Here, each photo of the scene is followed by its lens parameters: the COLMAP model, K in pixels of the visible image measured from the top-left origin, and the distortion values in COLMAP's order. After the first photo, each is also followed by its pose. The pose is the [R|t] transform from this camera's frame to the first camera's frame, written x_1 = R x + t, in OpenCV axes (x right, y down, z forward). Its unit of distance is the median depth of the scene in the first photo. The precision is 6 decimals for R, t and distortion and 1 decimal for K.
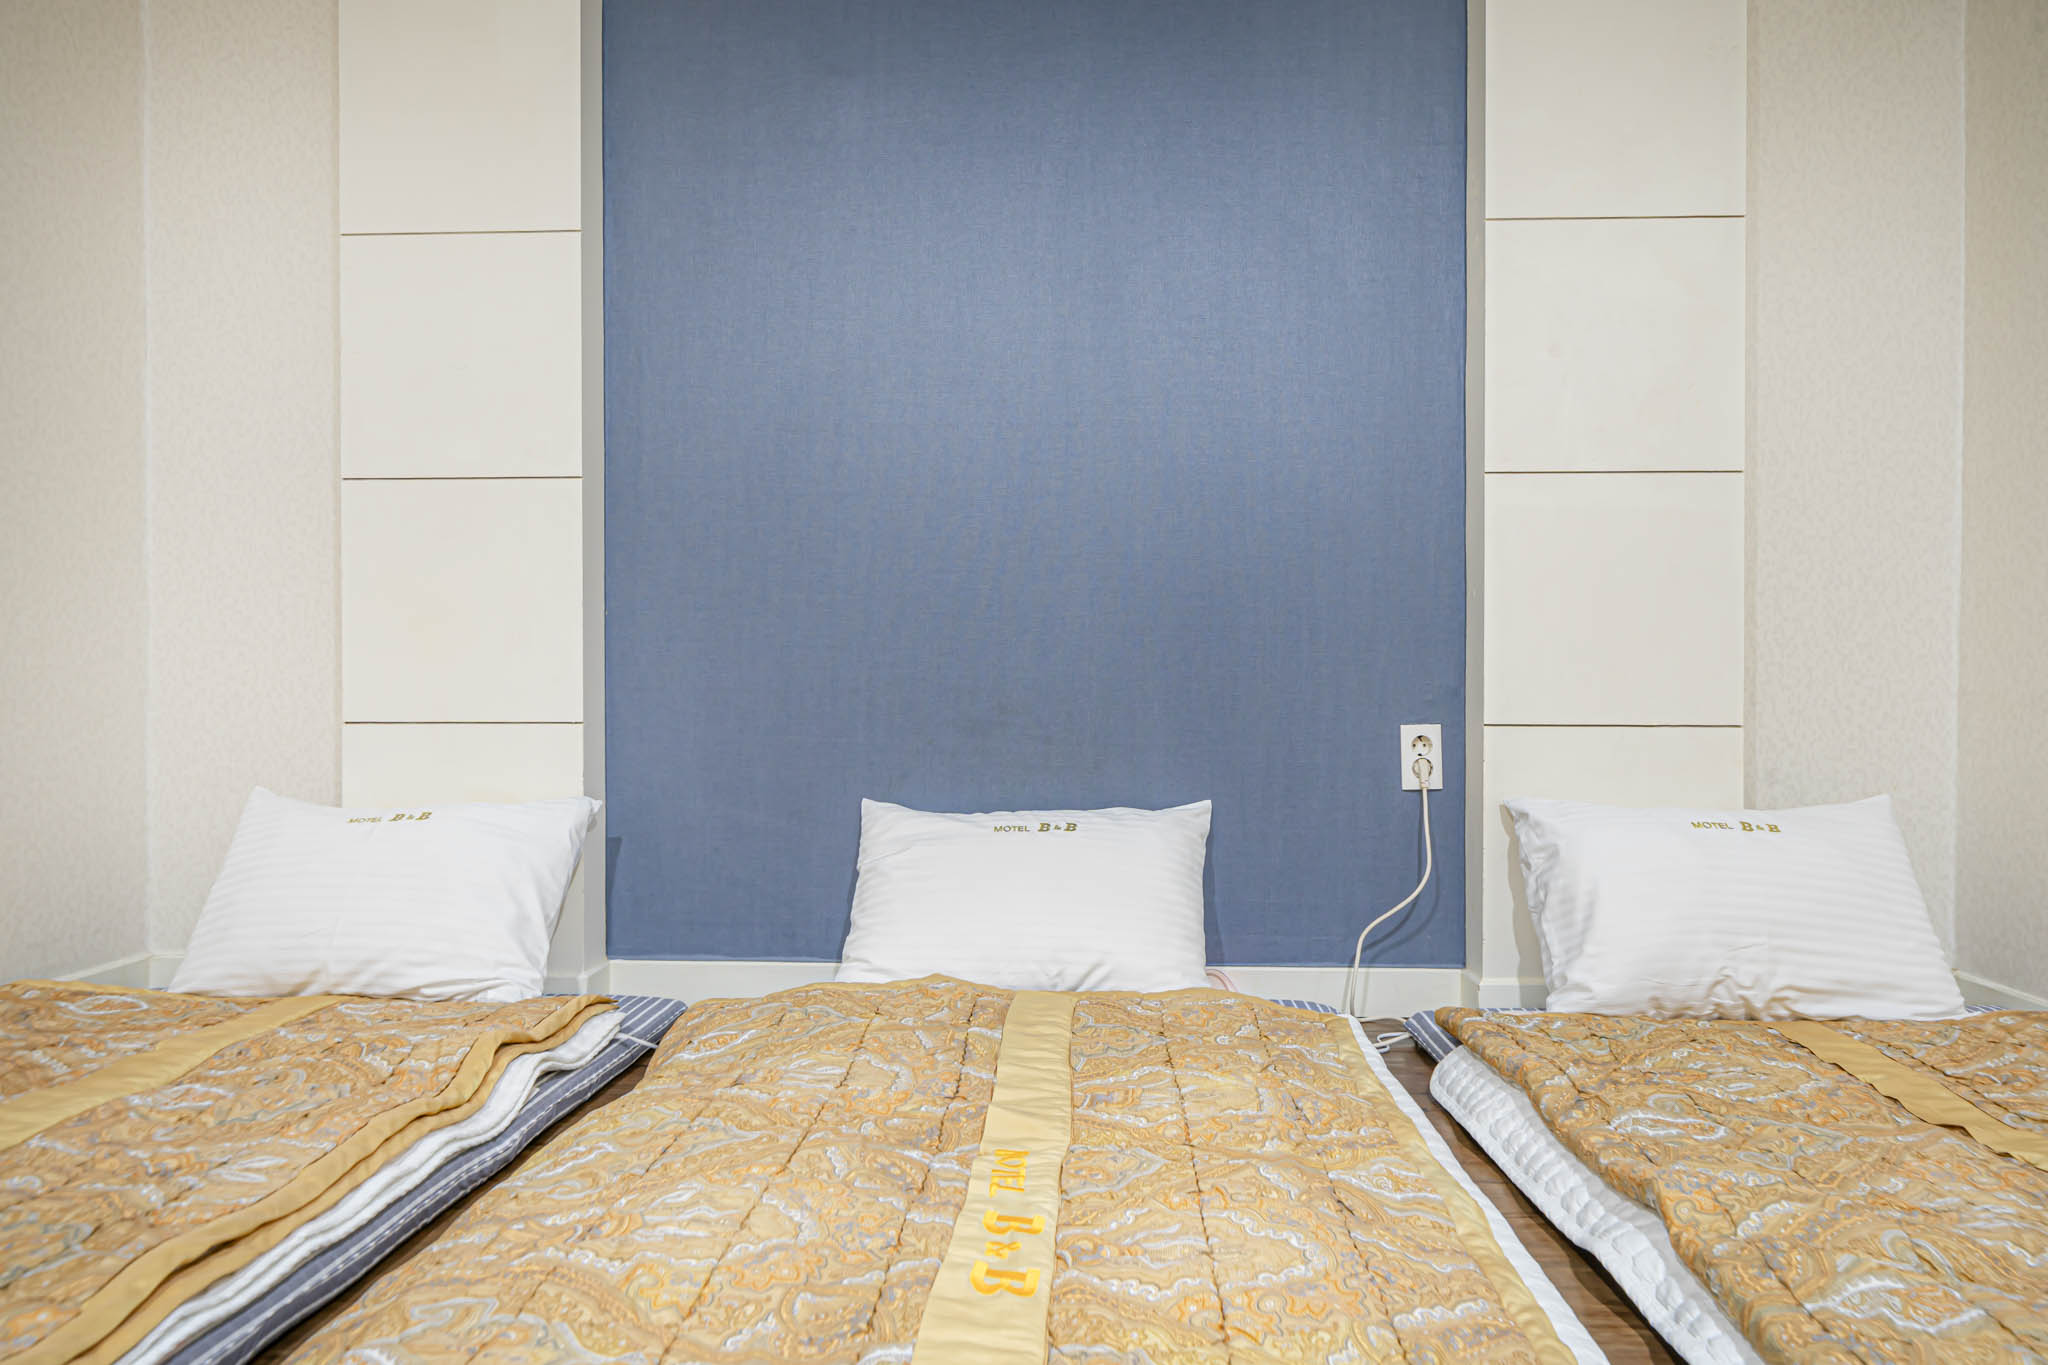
lens RADIAL K [[1275.9, 0, 1024.0], [0, 1275.9, 682.5], [0, 0, 1]] dist [-0.000071, -0.000692]
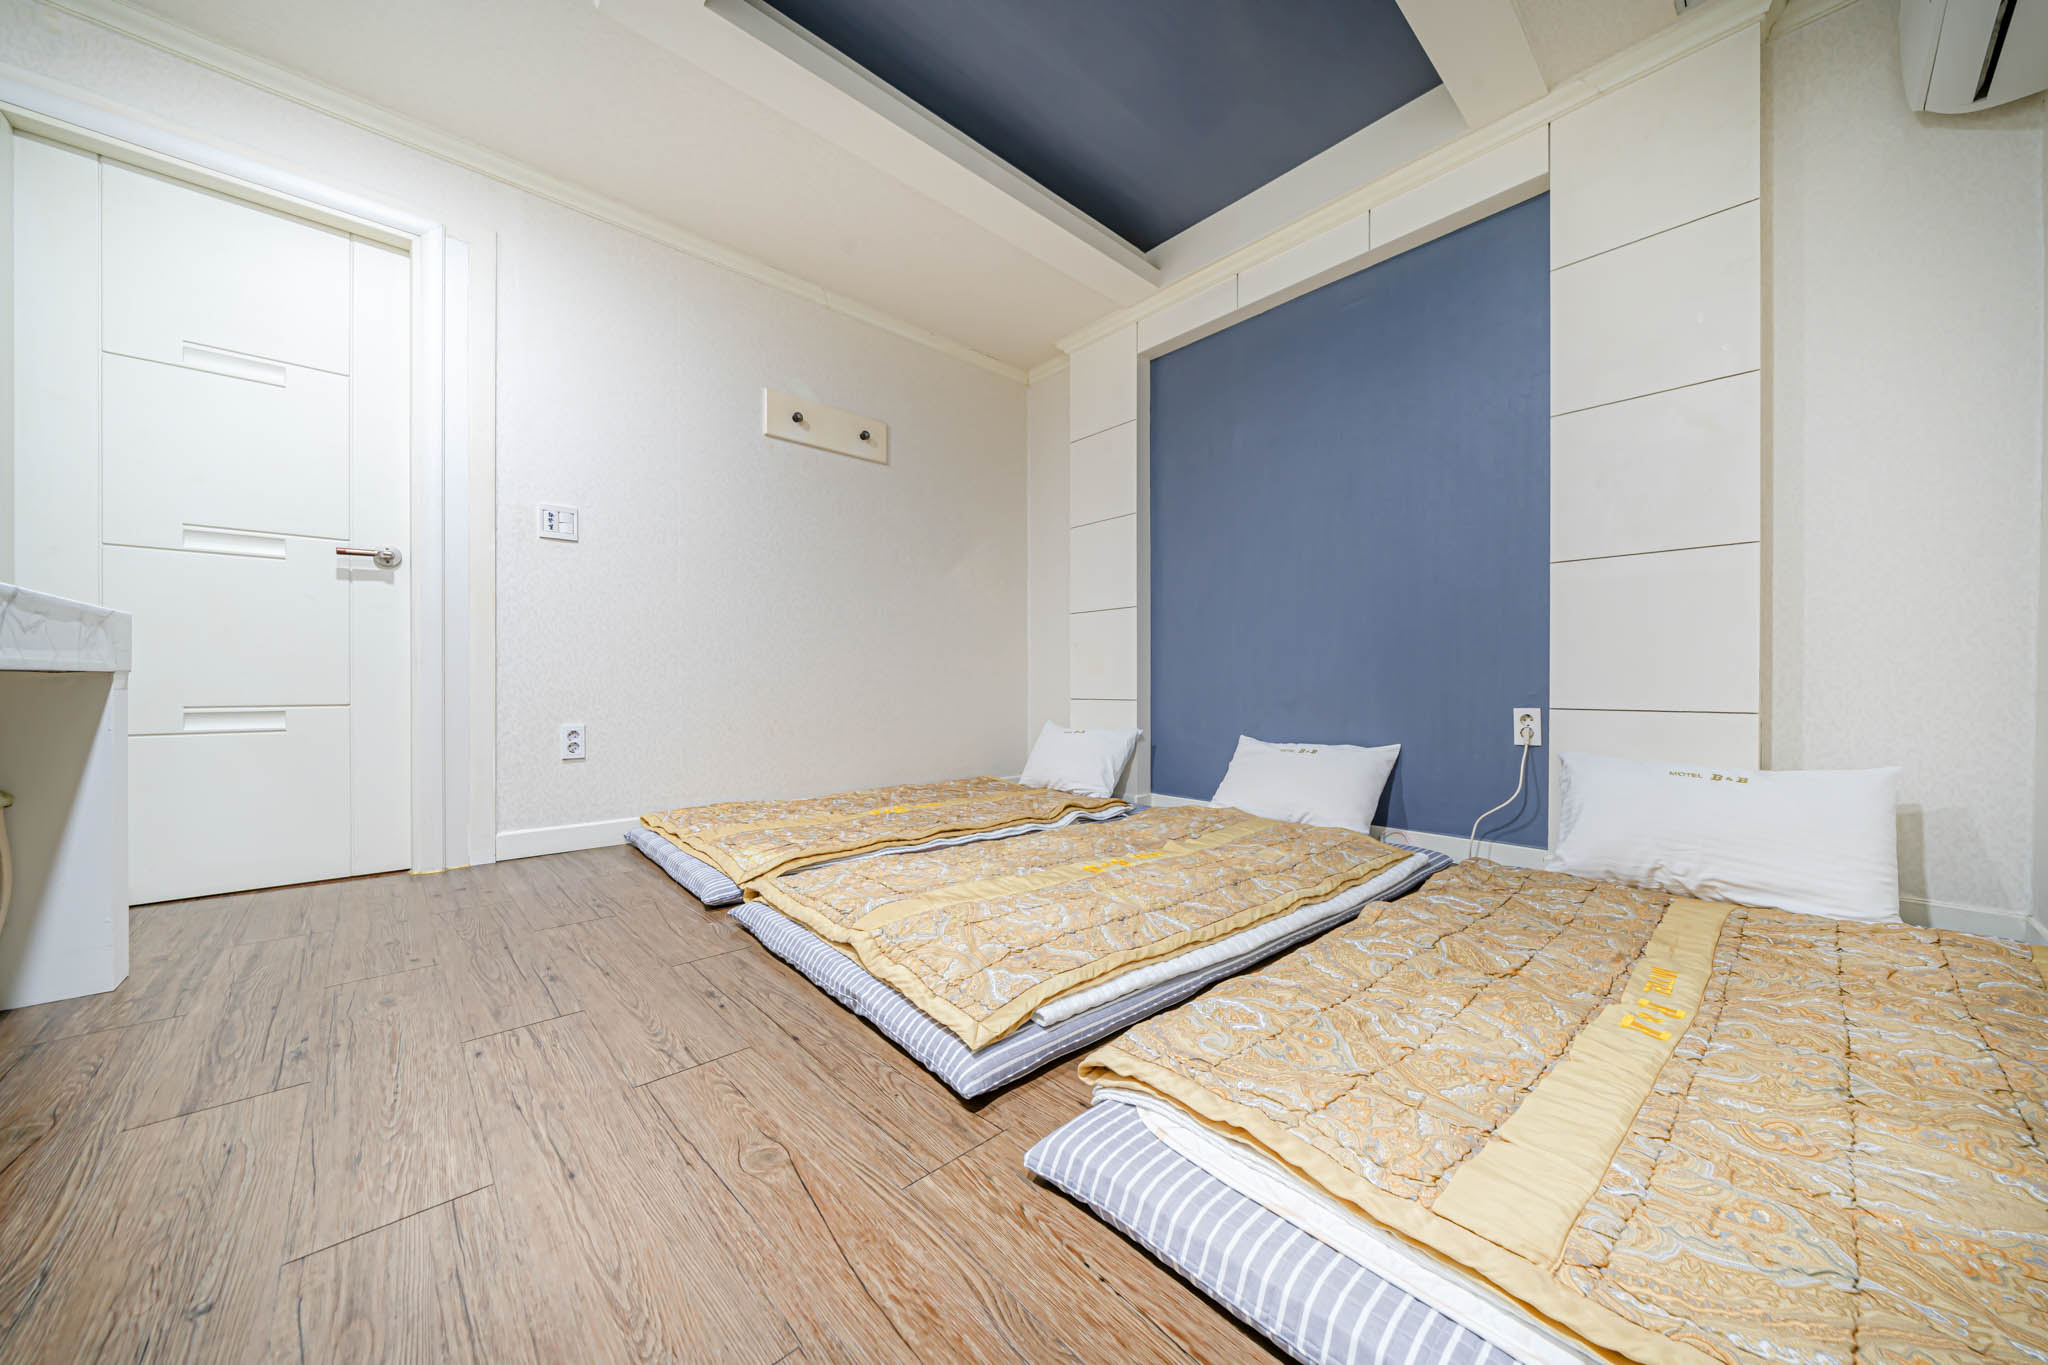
lens RADIAL K [[727.8, 0, 1054.4], [0, 727.8, 677.4], [0, 0, 1]] dist [-0.001060, -0.000087]
pose [[0.704254, -0.008517, -0.709897, 0.593636], [-0.004424, 0.999856, -0.016384, 0.009934], [0.709934, 0.014679, 0.704115, -0.173587]]
